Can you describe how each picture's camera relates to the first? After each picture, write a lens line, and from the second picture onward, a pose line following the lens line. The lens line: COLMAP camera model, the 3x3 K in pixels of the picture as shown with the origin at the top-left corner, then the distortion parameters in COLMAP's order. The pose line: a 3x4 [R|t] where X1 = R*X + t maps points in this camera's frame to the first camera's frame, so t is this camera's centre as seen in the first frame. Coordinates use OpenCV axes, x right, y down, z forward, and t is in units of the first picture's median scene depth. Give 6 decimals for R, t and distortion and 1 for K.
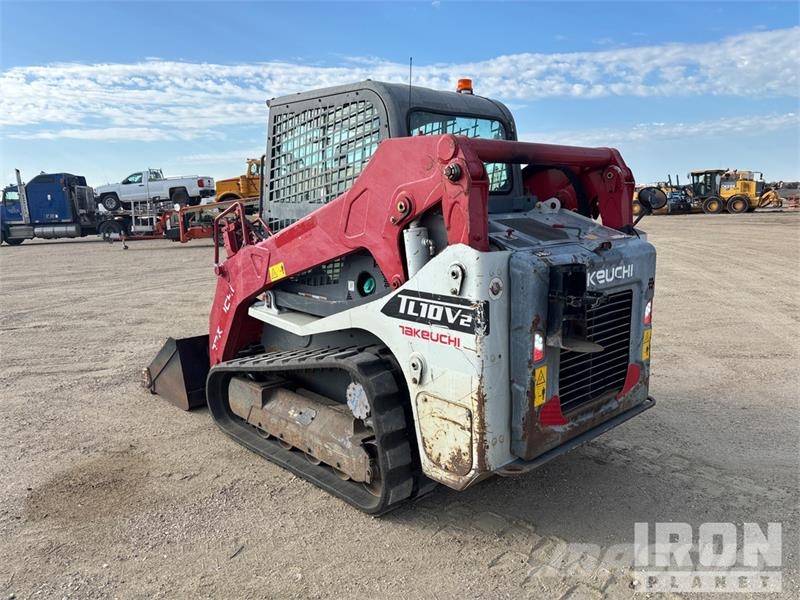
lens RADIAL K [[598.9, 0, 400.0], [0, 598.9, 300.0], [0, 0, 1]] dist [0.017616, -0.006999]
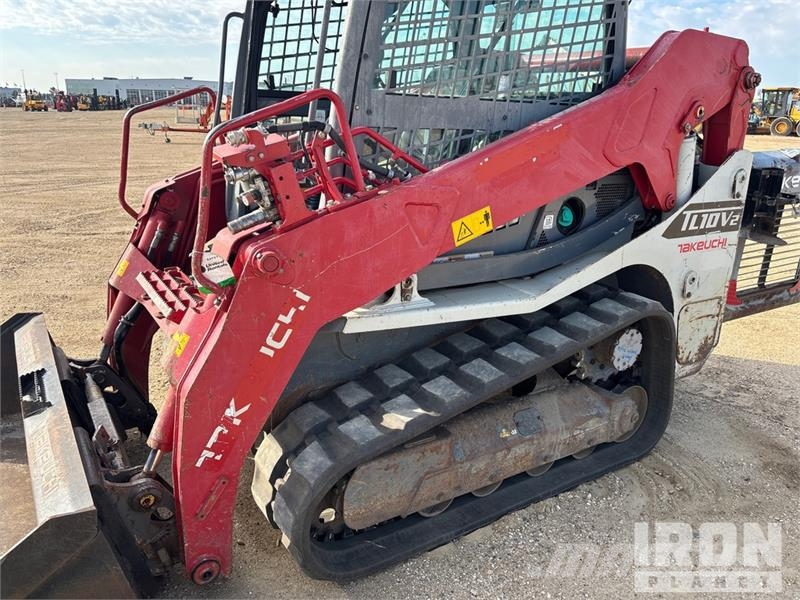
lens RADIAL K [[573.6, 0, 378.4], [0, 573.6, 296.4], [0, 0, 1]] dist [-0.031316, 0.090886]
pose [[0.237637, -0.276441, 0.931187, -0.989646], [0.139841, 0.958398, 0.248832, -0.172103], [-0.961235, 0.071086, 0.266409, 1.252639]]
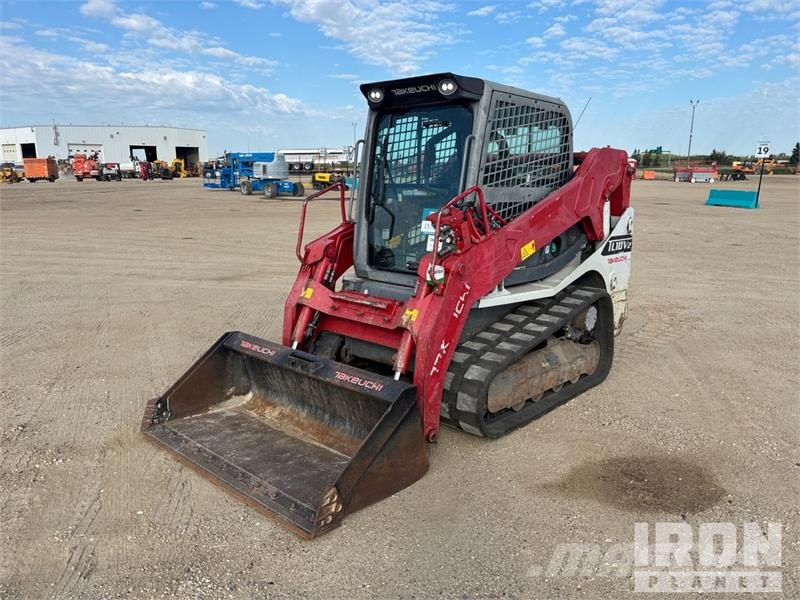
lens RADIAL K [[598.9, 0, 400.0], [0, 598.9, 300.0], [0, 0, 1]] dist [0.017616, -0.006999]
pose [[-0.048440, -0.188886, 0.980804, -1.710792], [0.160395, 0.967742, 0.194292, -0.278225], [-0.985864, 0.166728, -0.016581, 1.675954]]
